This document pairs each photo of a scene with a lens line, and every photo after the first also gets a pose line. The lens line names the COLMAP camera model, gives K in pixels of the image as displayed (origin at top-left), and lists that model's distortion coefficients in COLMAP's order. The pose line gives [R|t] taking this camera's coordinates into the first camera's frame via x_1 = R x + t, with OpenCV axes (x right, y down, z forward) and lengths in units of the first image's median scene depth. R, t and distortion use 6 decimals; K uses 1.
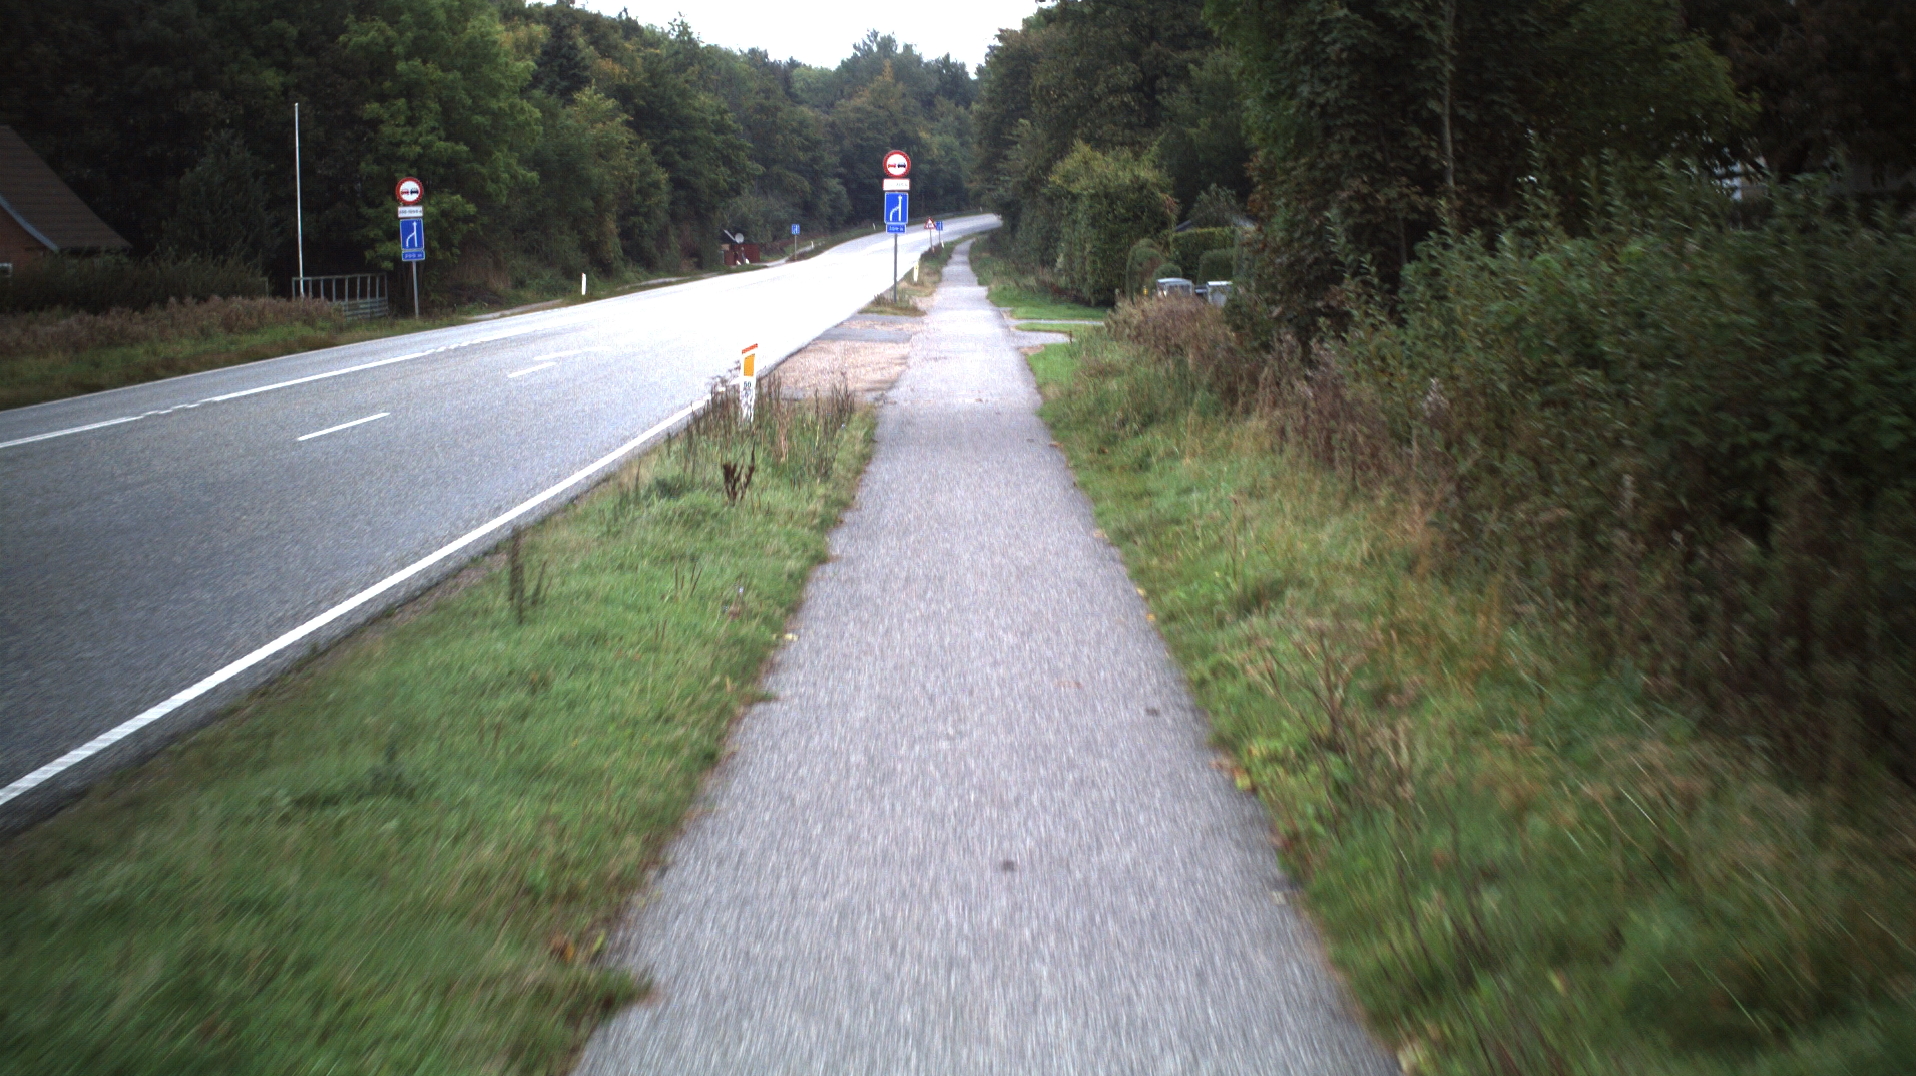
lens RADIAL K [[14009.4, 0, 968.7], [0, 14009.4, 550.5], [0, 0, 1]] dist [-3.669690, 0.000000]
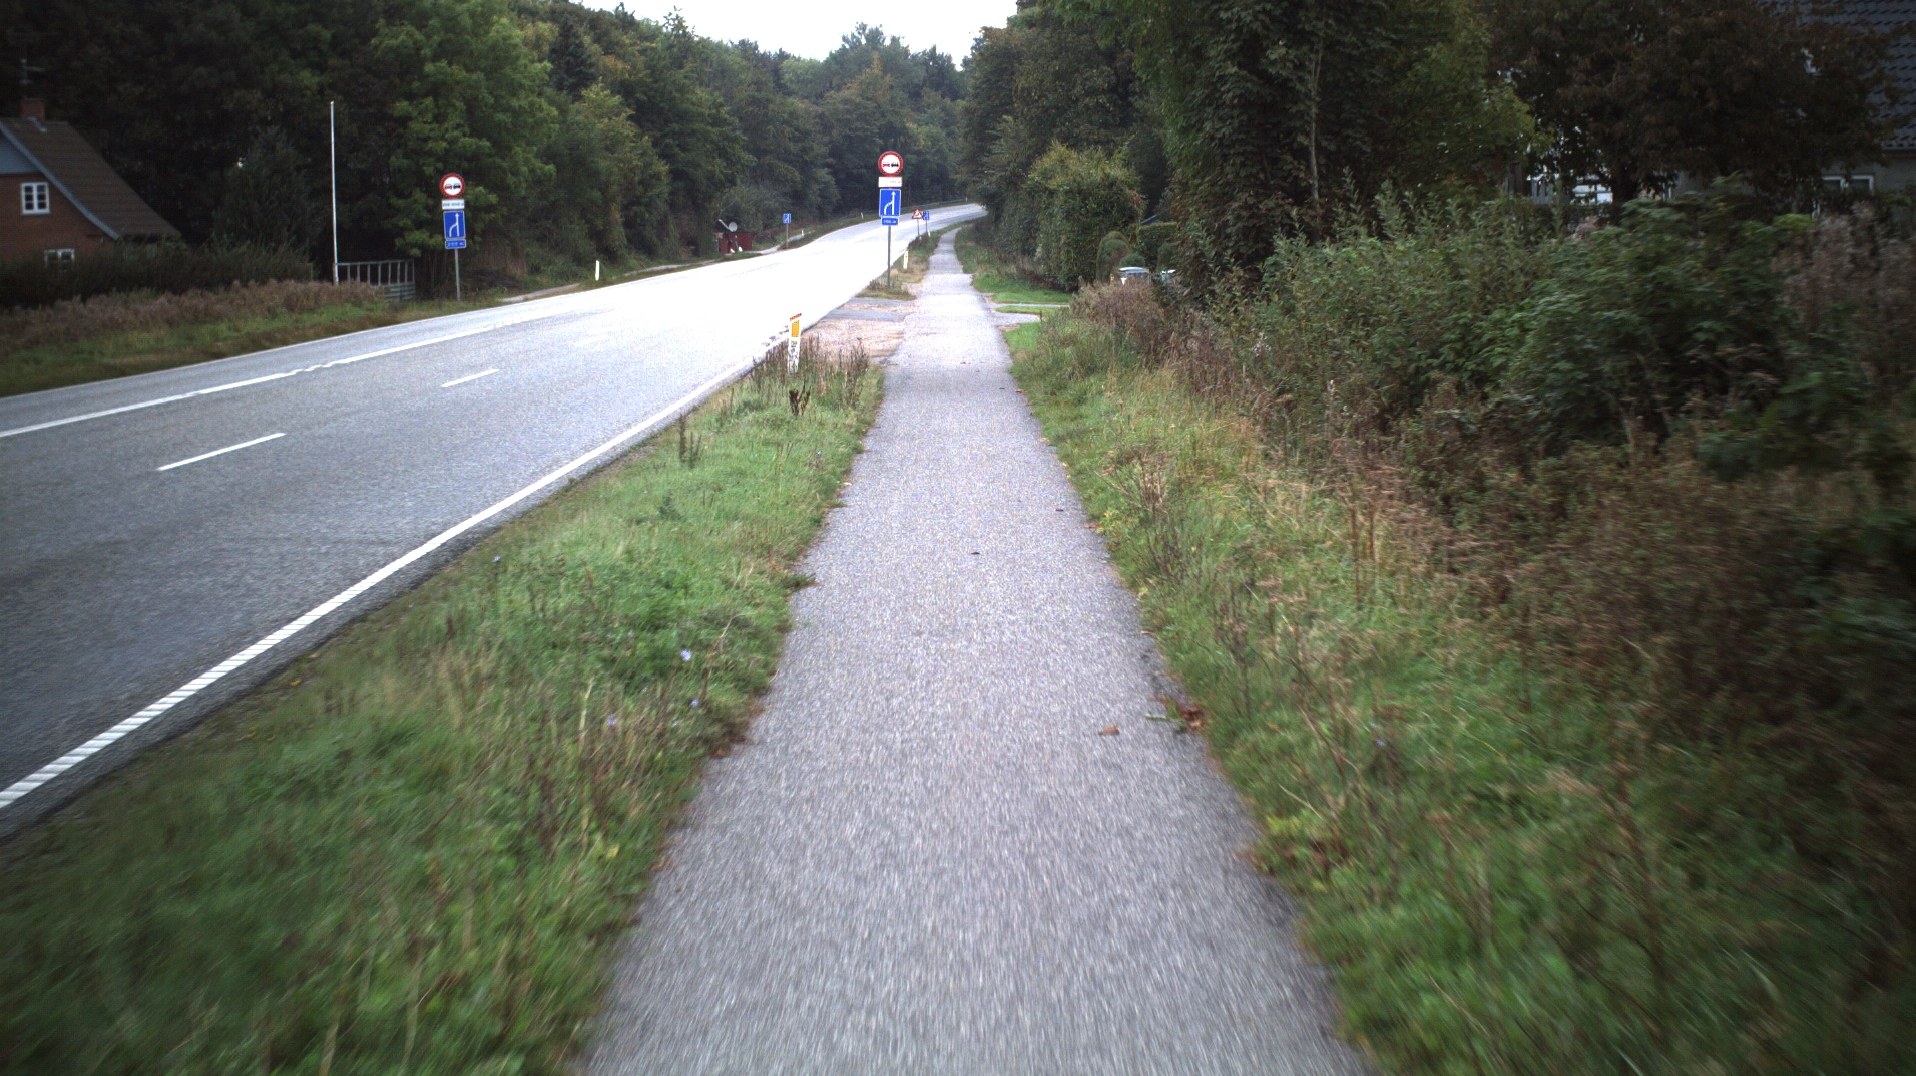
lens RADIAL K [[14009.4, 0, 947.6], [0, 14009.4, 535.4], [0, 0, 1]] dist [-3.669690, 0.000000]
pose [[0.999993, 0.003734, -0.000388, -0.000055], [-0.003734, 0.999993, -0.000227, 0.002248], [0.000387, 0.000229, 1.000000, -0.115013]]
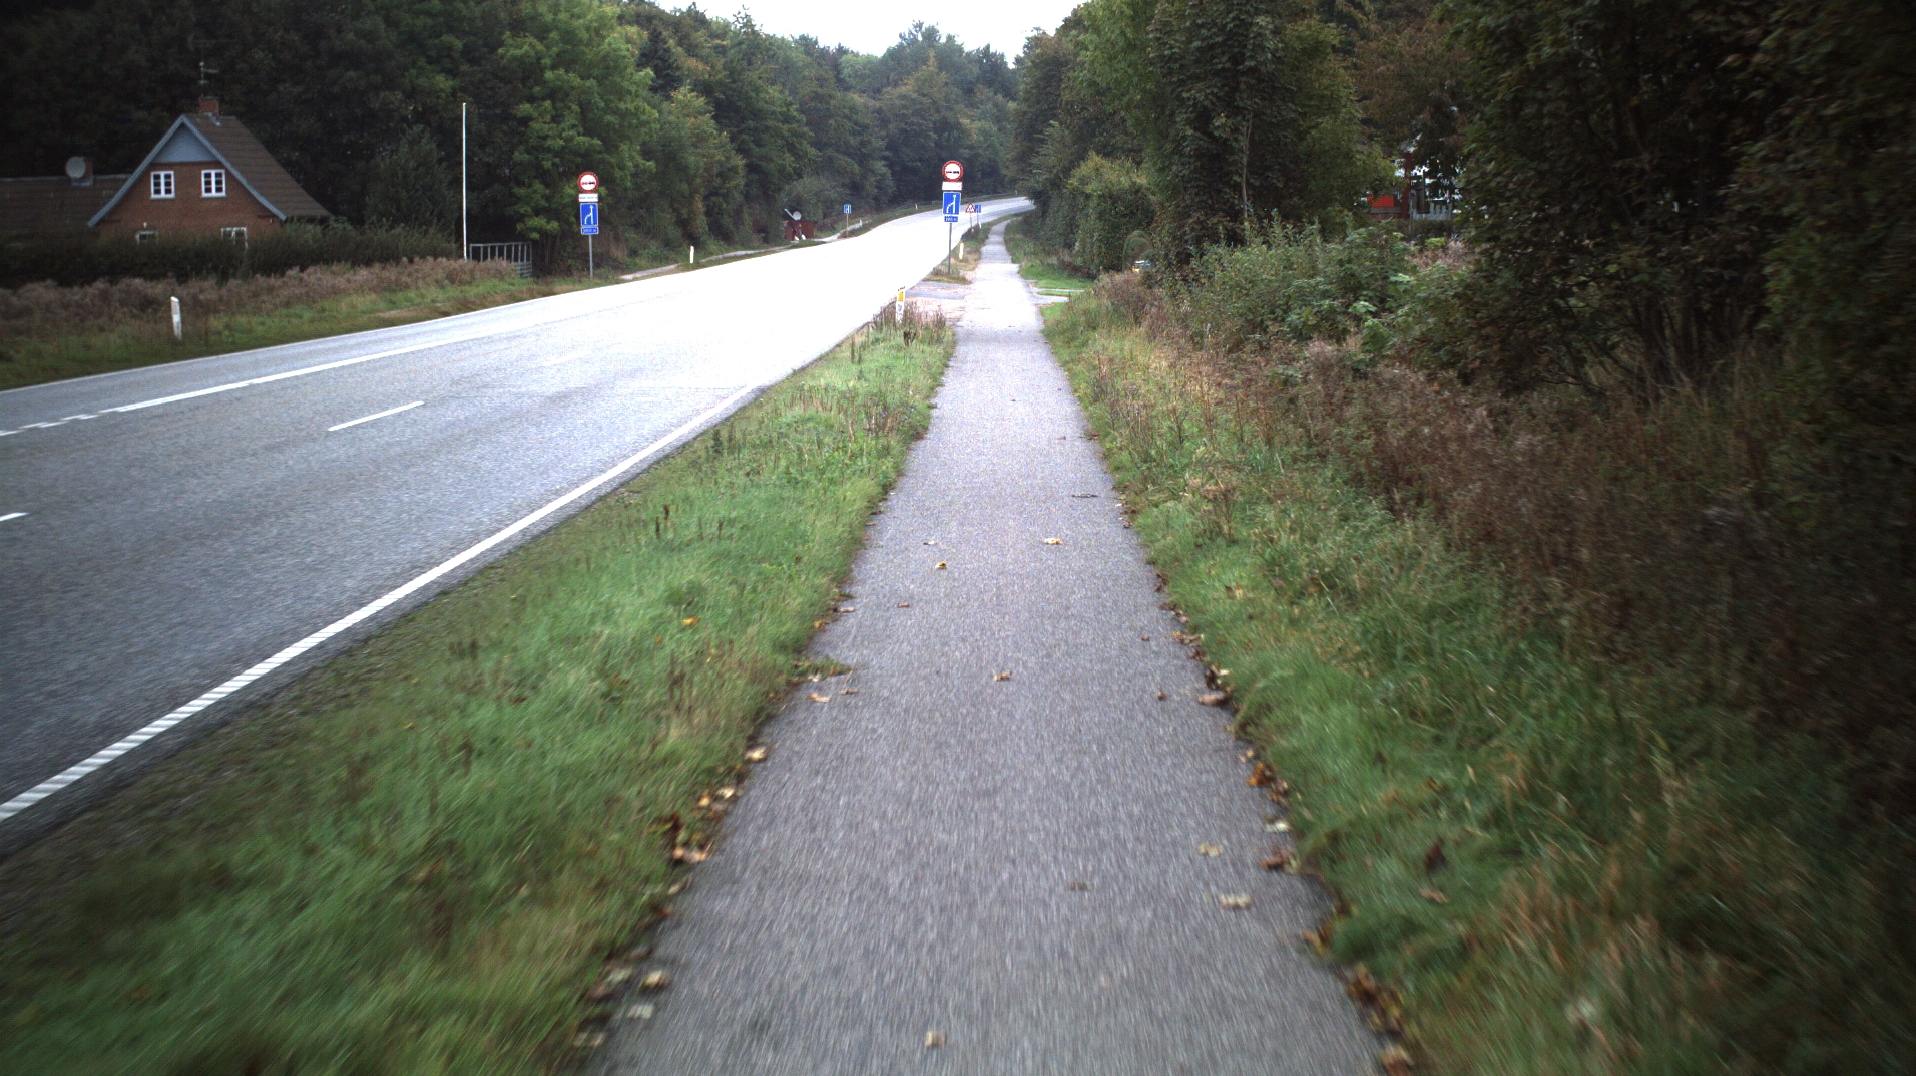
lens RADIAL K [[14011.6, 0, 973.7], [0, 14011.6, 536.2], [0, 0, 1]] dist [-3.916513, 0.000000]
pose [[0.999746, 0.022461, -0.001636, -0.000144], [-0.022461, 0.999748, 0.000598, 0.006658], [0.001649, -0.000561, 0.999998, -0.345509]]
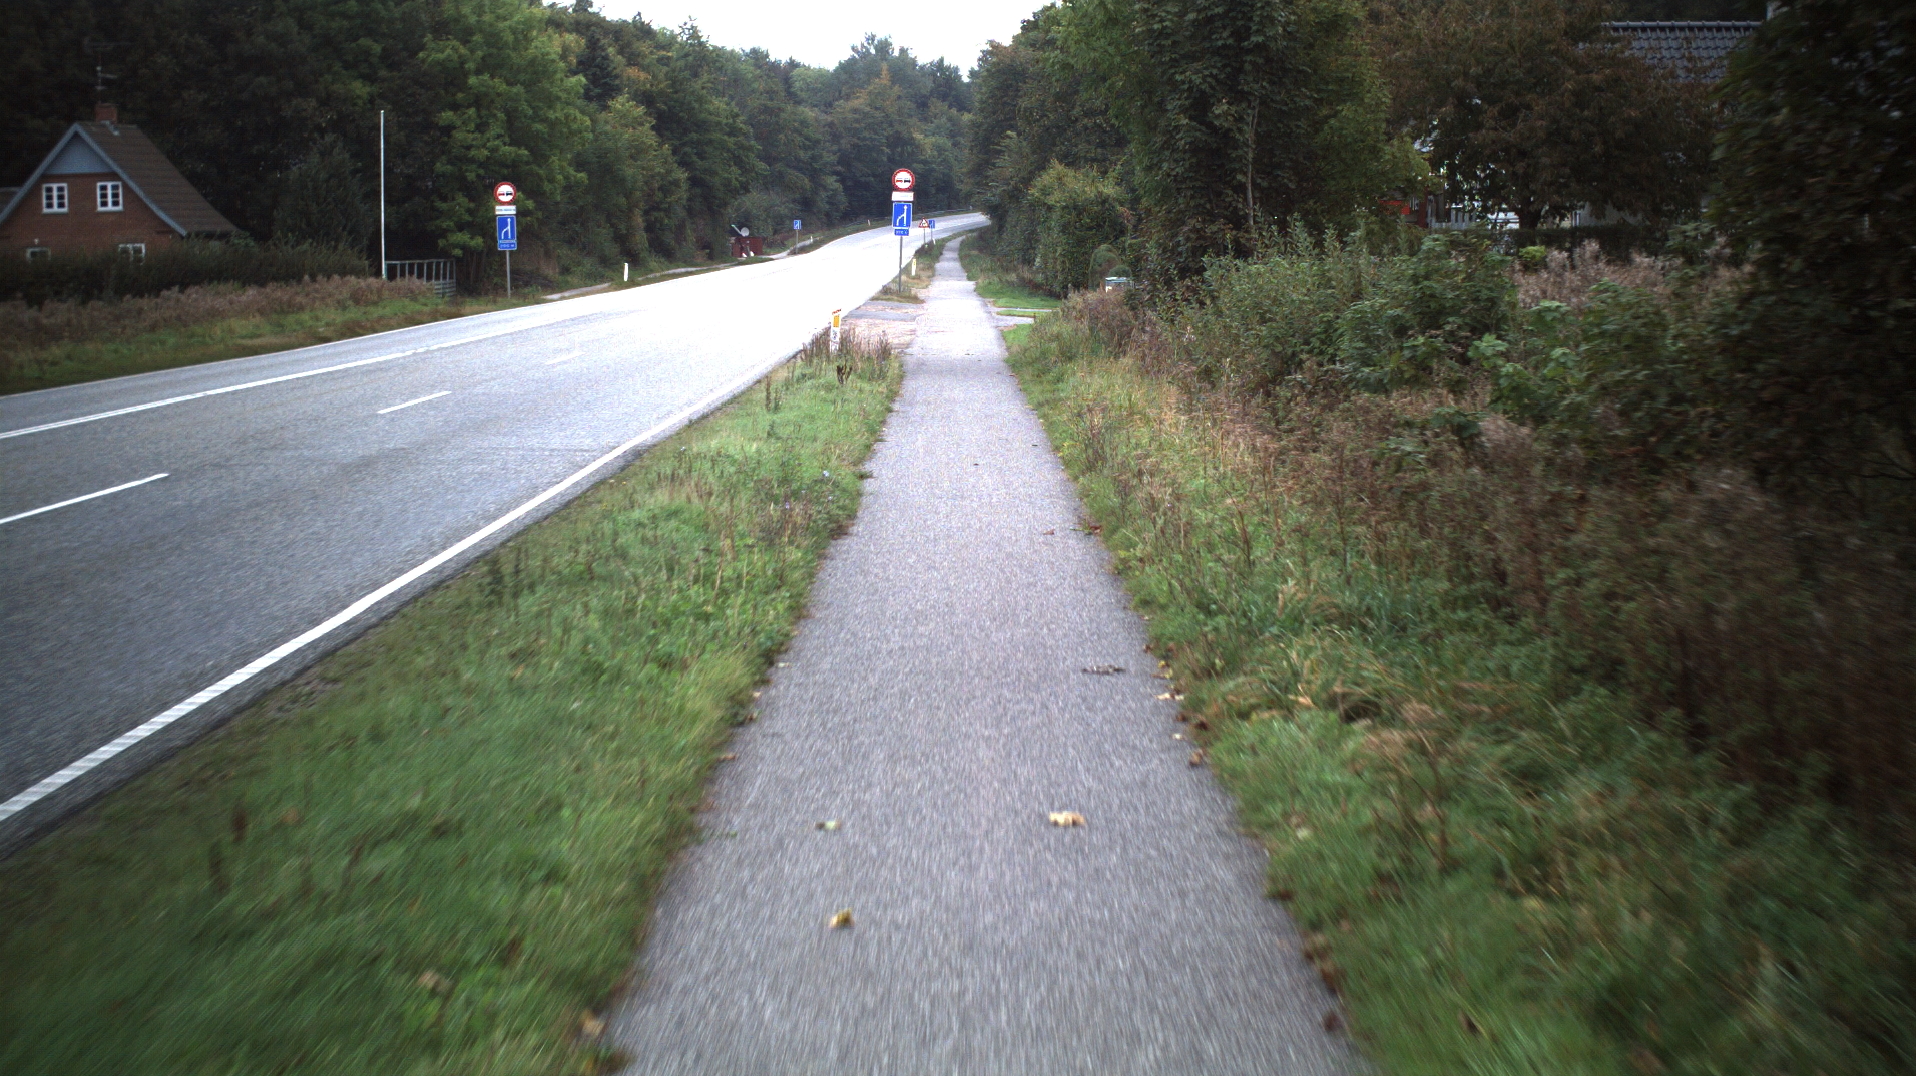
lens RADIAL K [[14009.4, 0, 943.9], [0, 14009.4, 537.3], [0, 0, 1]] dist [-3.669690, 0.000000]
pose [[0.999799, 0.020061, -0.000581, -0.000236], [-0.020062, 0.999799, -0.000591, 0.004481], [0.000569, 0.000603, 1.000000, -0.230614]]
